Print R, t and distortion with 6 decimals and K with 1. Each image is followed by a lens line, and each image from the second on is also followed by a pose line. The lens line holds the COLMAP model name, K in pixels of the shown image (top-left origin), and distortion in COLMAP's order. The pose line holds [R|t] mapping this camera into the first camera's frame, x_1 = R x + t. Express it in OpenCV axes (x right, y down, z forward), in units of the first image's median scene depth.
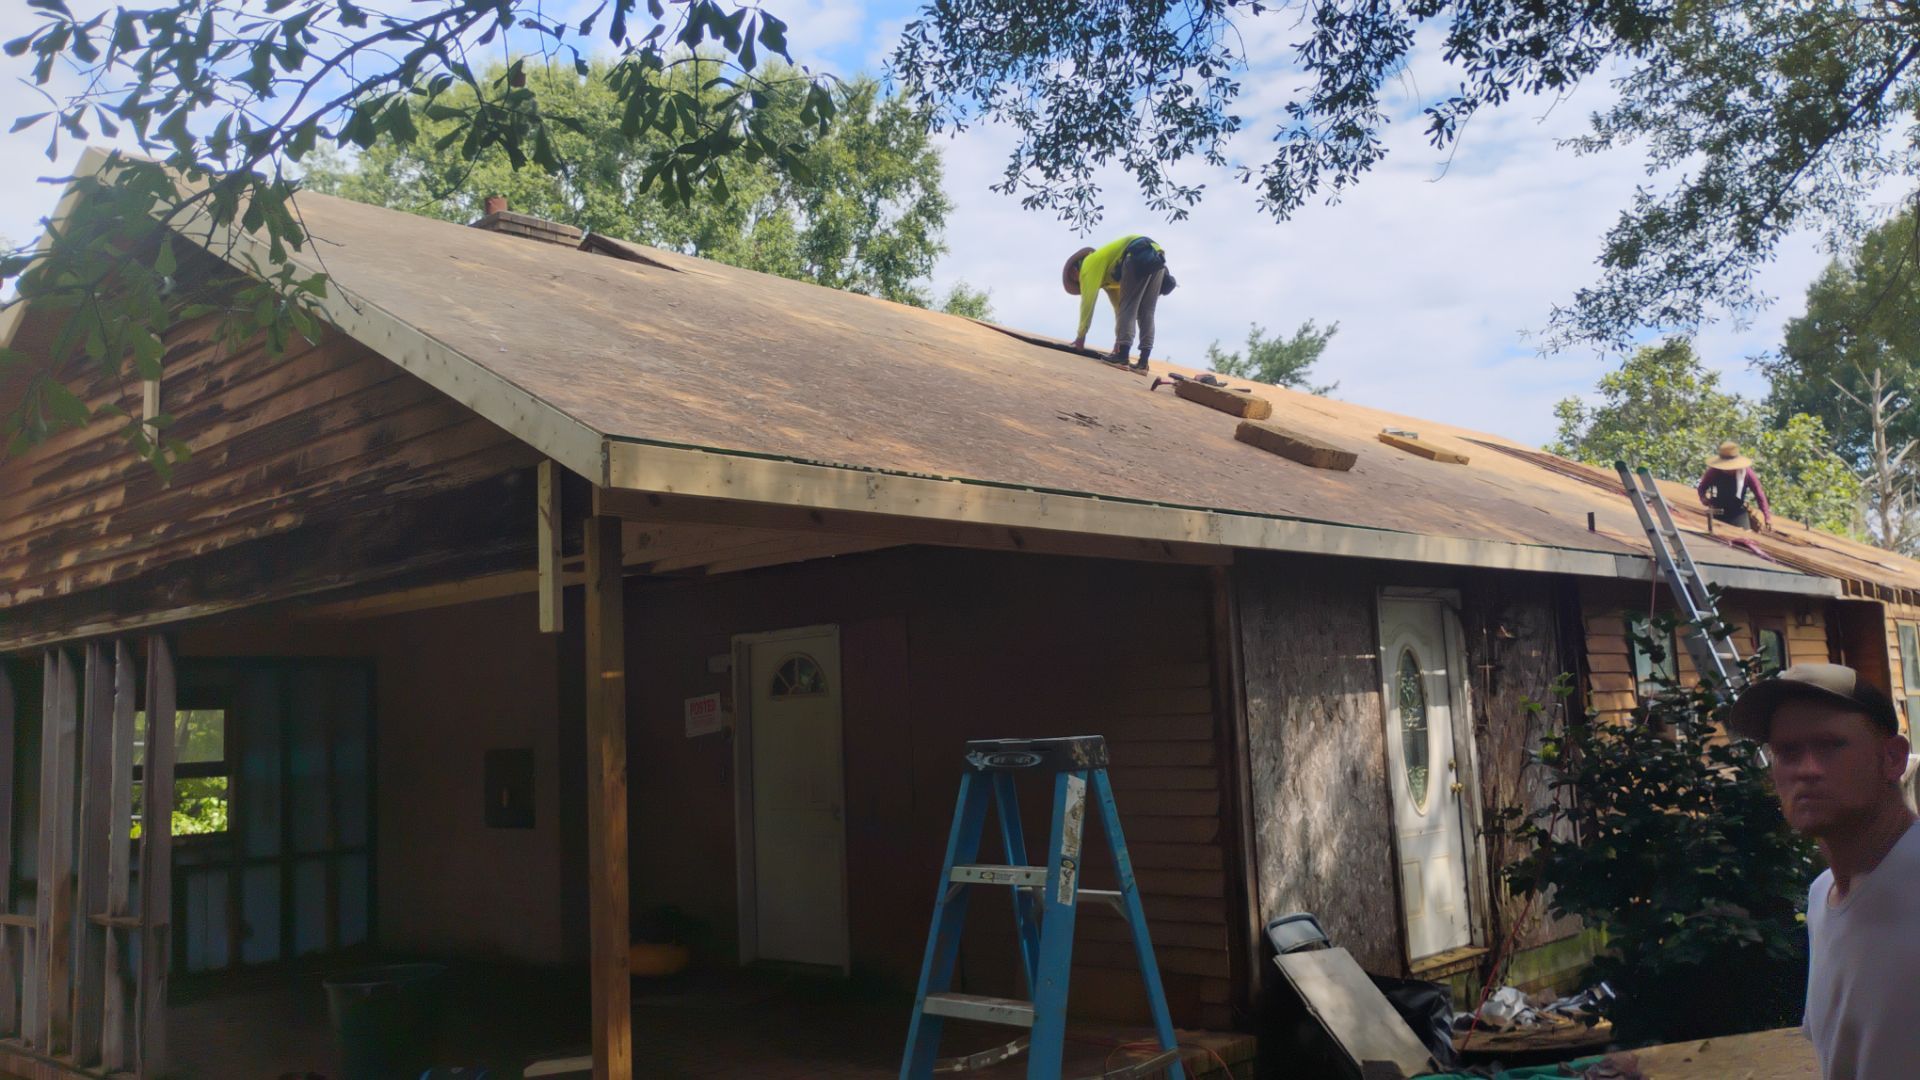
lens RADIAL K [[1614.7, 0, 987.1], [0, 1614.7, 527.8], [0, 0, 1]] dist [0.059217, -0.066965]
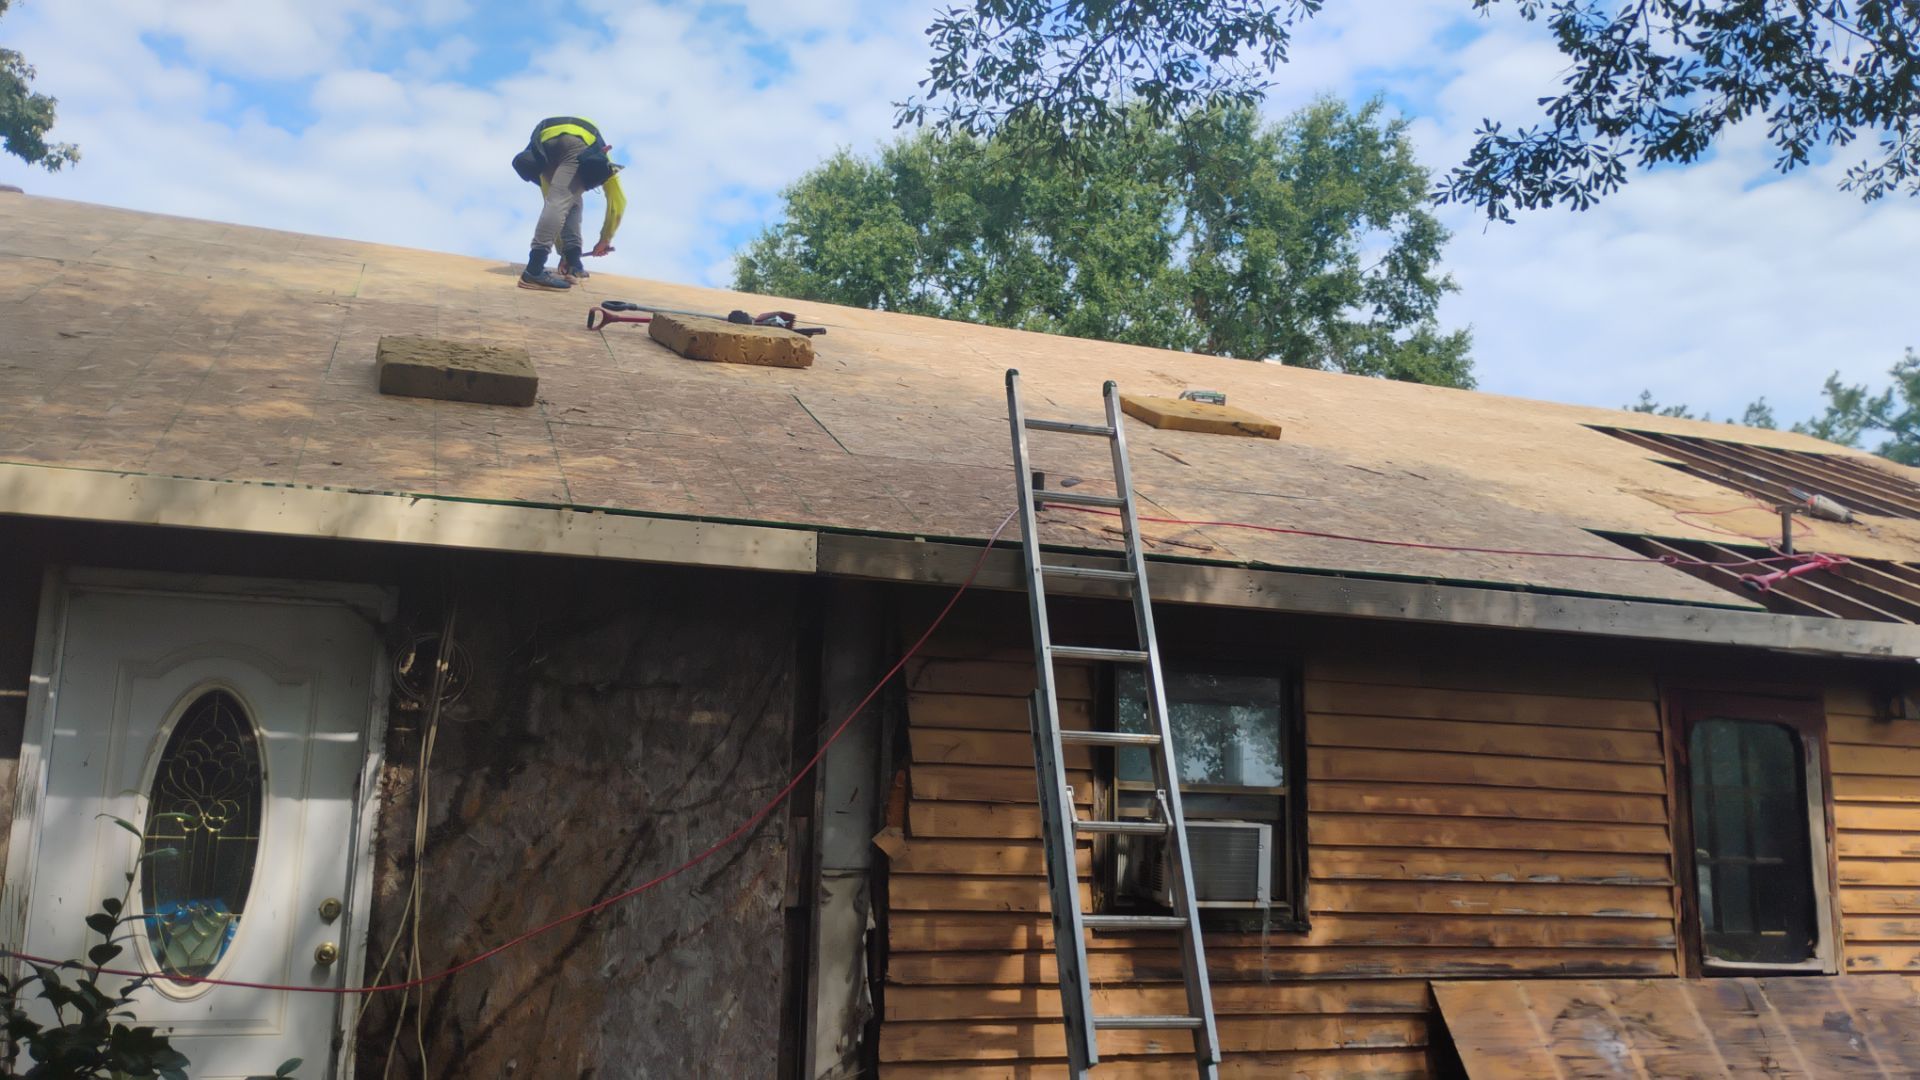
lens RADIAL K [[1614.7, 0, 964.0], [0, 1614.7, 529.4], [0, 0, 1]] dist [0.059217, -0.066965]
pose [[0.885498, -0.020484, -0.464191, 0.159542], [-0.007749, 0.998238, -0.058832, 0.011060], [0.464579, 0.055692, 0.883779, 0.135021]]
